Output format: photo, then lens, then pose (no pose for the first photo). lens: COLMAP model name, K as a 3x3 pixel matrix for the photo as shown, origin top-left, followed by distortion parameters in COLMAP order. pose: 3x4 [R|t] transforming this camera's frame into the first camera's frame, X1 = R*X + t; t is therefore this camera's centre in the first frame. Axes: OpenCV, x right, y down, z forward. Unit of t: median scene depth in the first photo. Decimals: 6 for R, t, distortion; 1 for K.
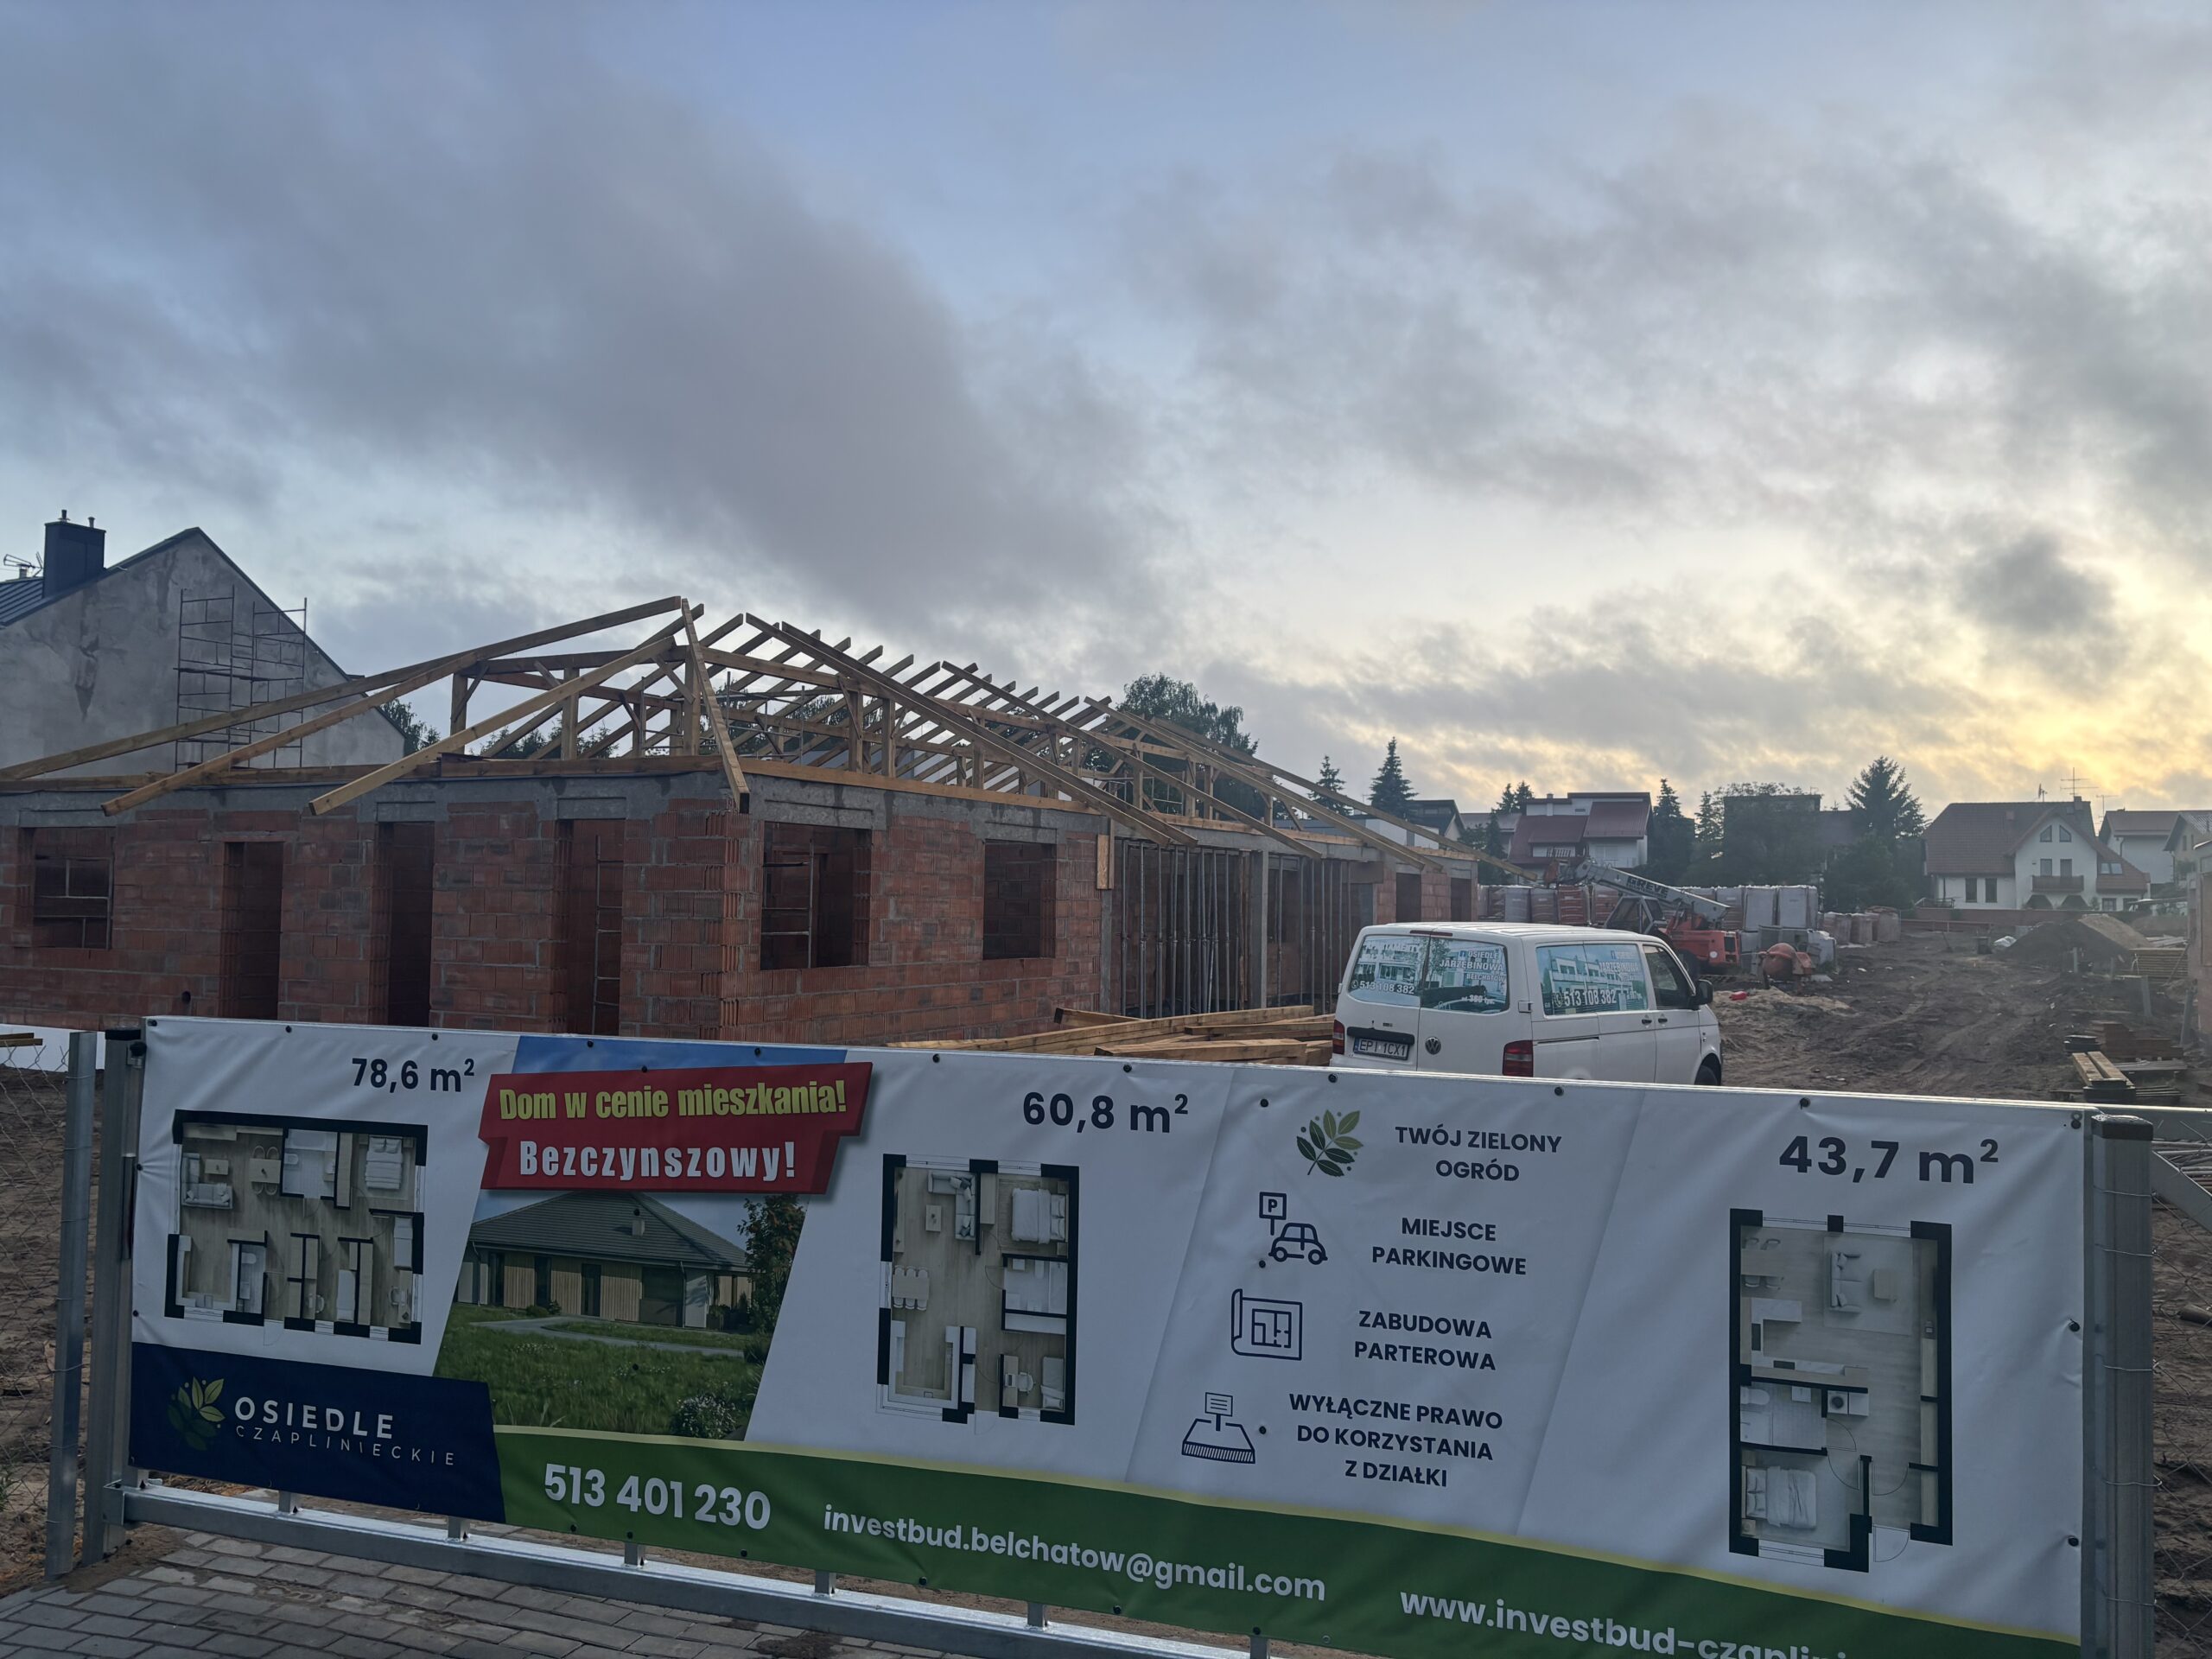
lens RADIAL K [[1662.7, 0, 1117.5], [0, 1662.7, 843.3], [0, 0, 1]] dist [0.066897, -0.062912]
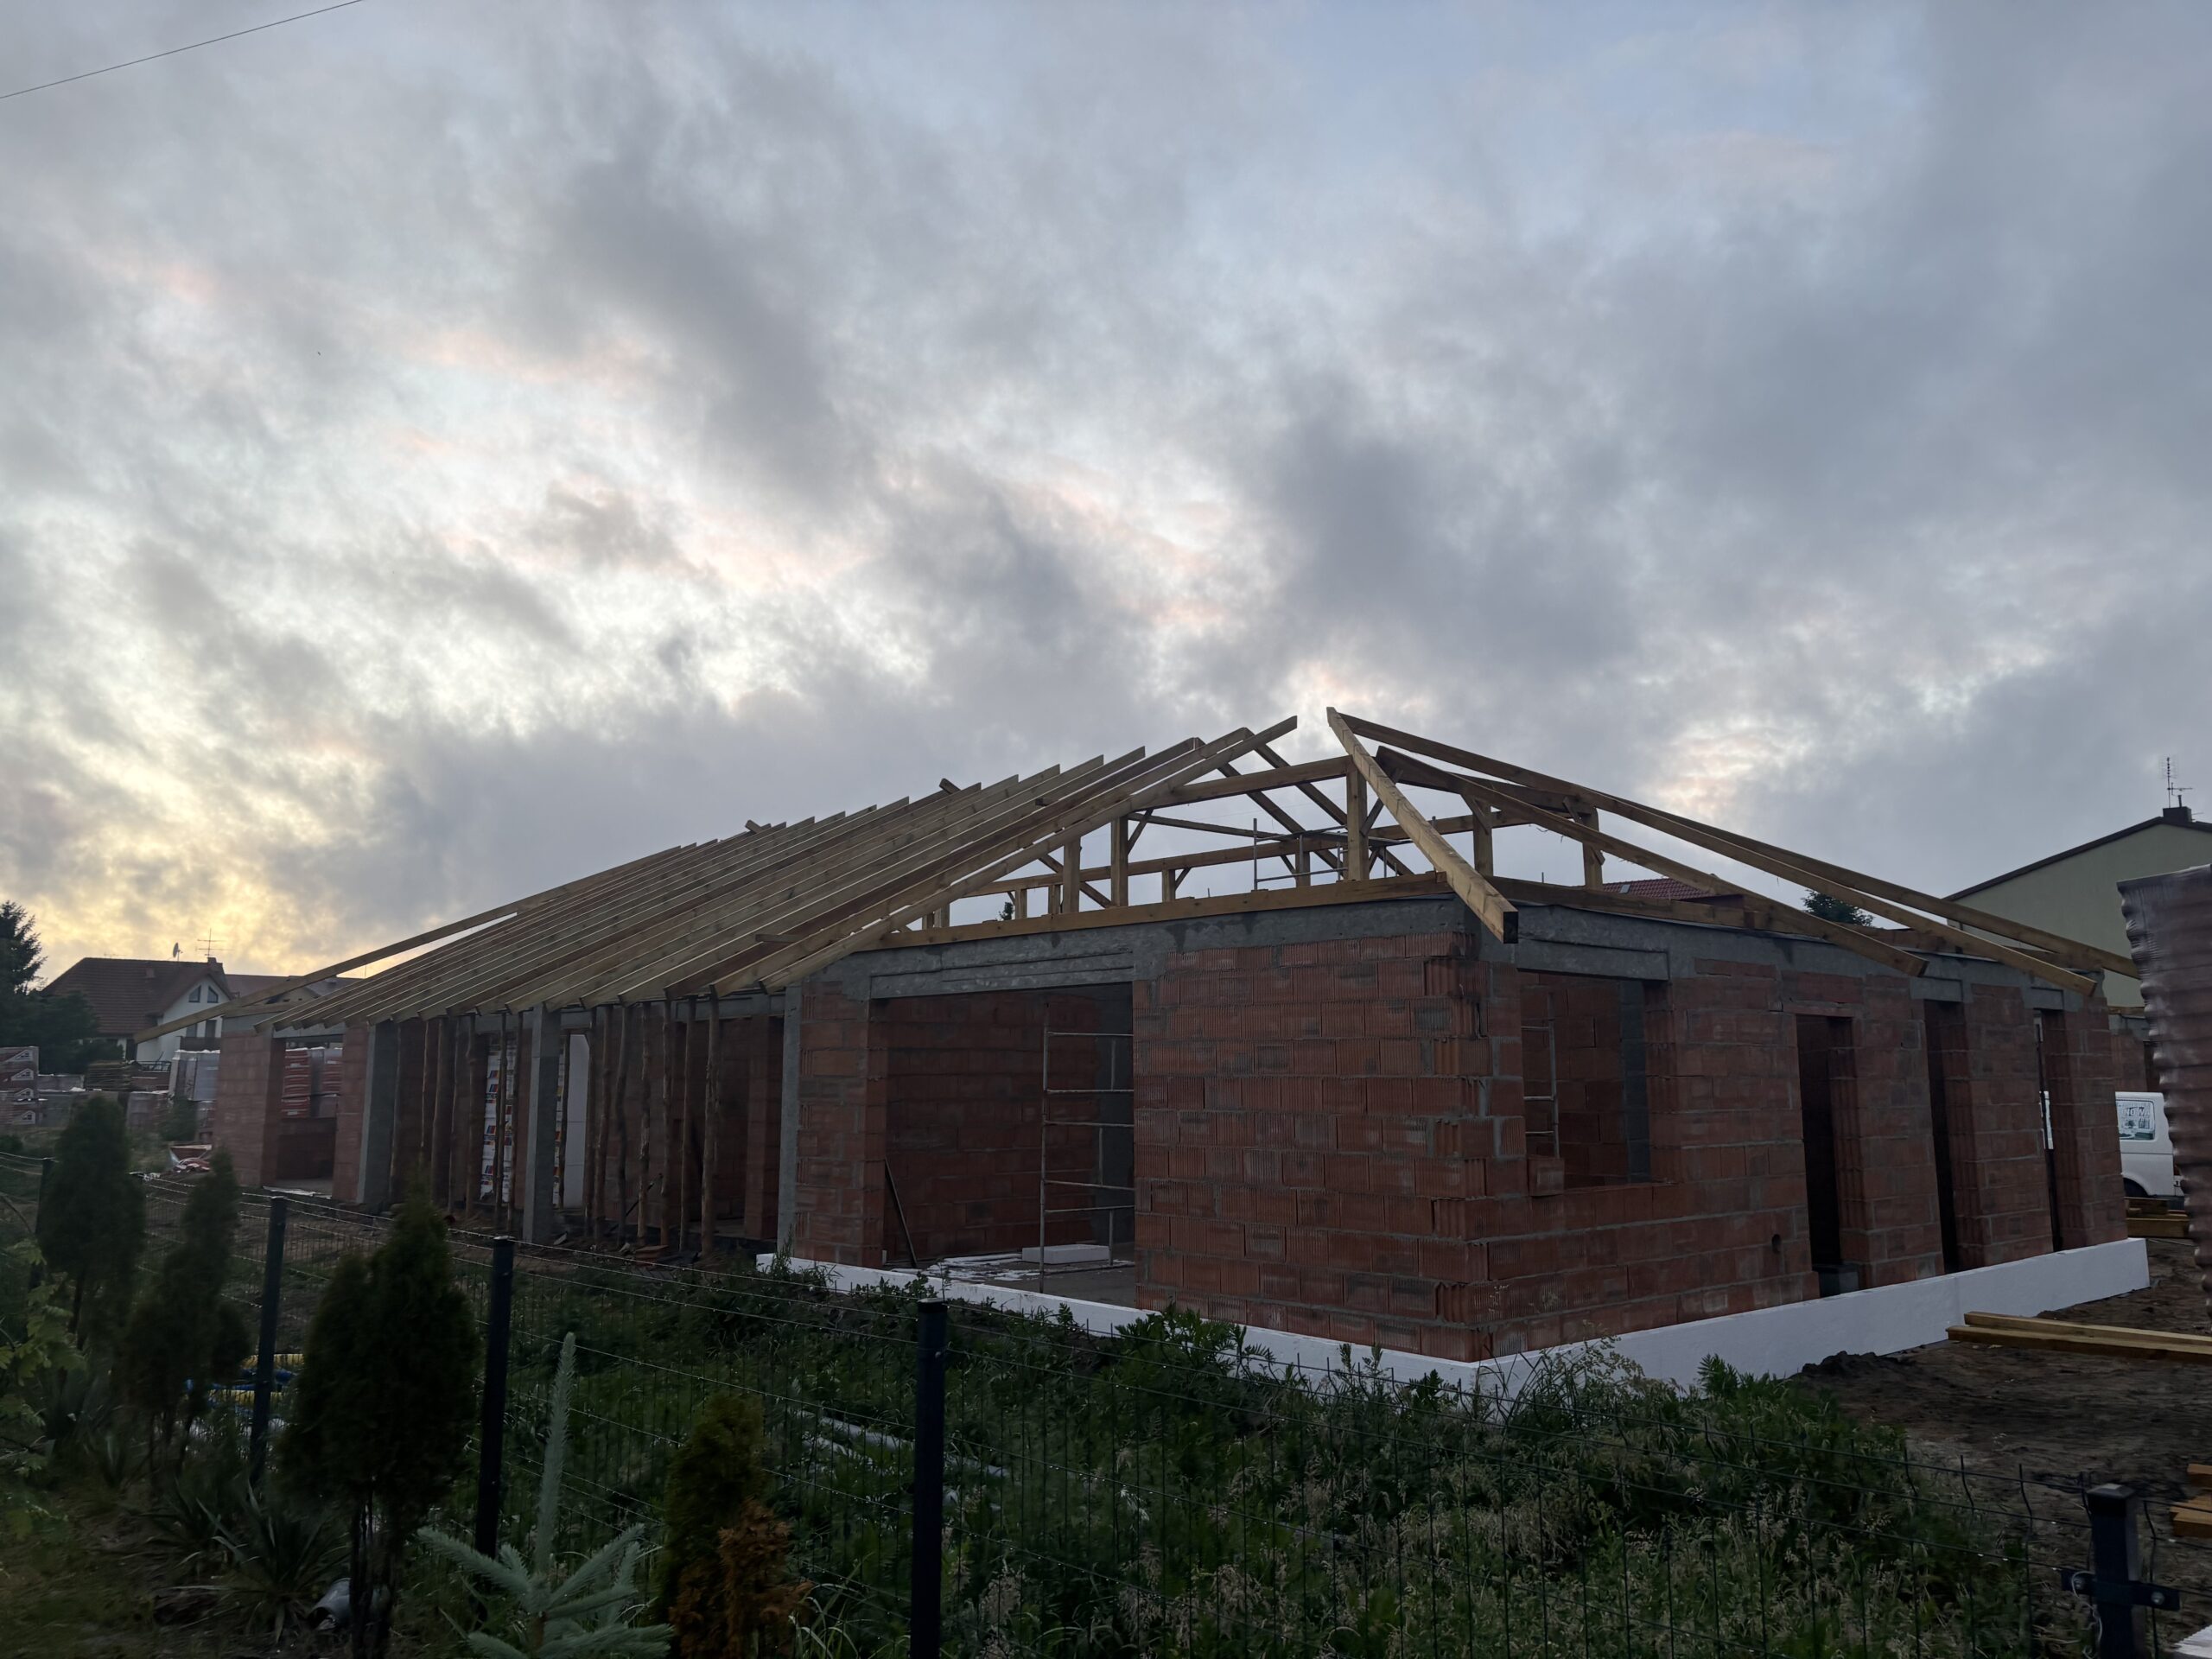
lens RADIAL K [[1668.7, 0, 1114.2], [0, 1668.7, 824.6], [0, 0, 1]] dist [0.009826, 0.055989]
pose [[0.341458, 0.126399, 0.931359, -1.280436], [-0.029201, 0.991864, -0.123905, 0.015812], [-0.939443, 0.015111, 0.342371, 1.009797]]
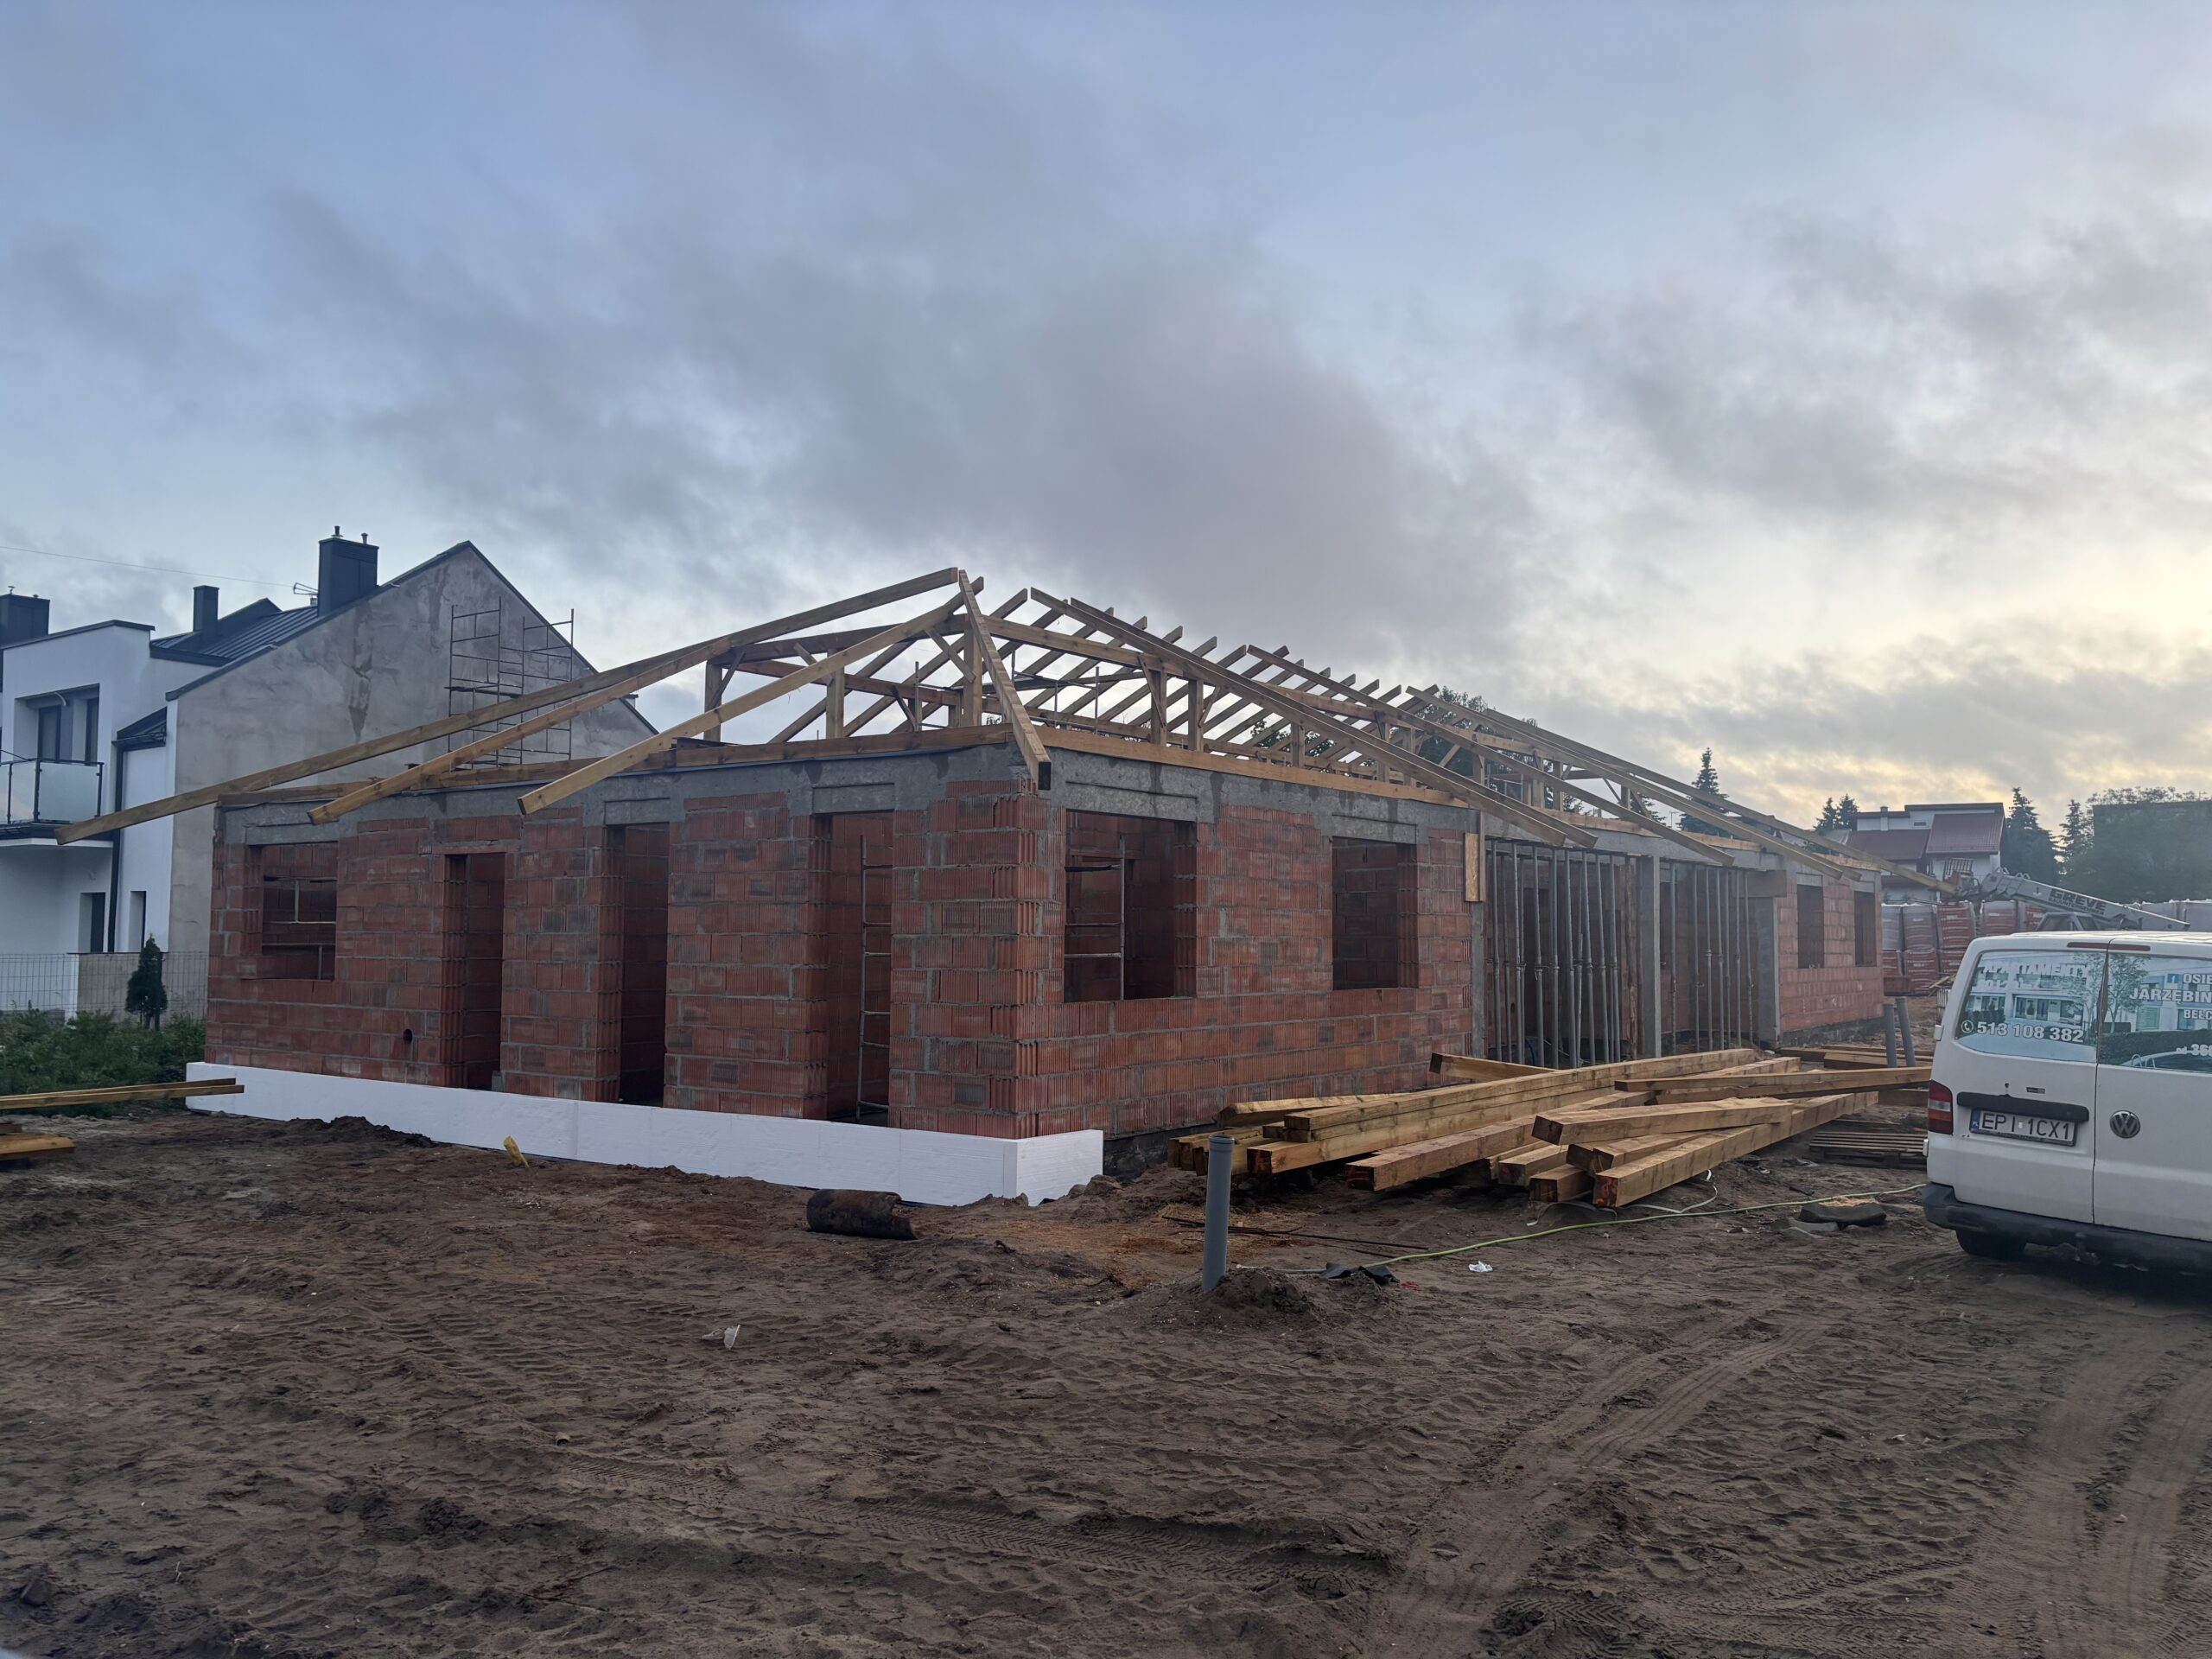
lens RADIAL K [[1673.6, 0, 1098.6], [0, 1673.6, 832.6], [0, 0, 1]] dist [0.084070, -0.090370]
pose [[0.985267, -0.019324, -0.169926, -0.055971], [0.015204, 0.999559, -0.025514, 0.014828], [0.170344, 0.022555, 0.985127, 0.204932]]
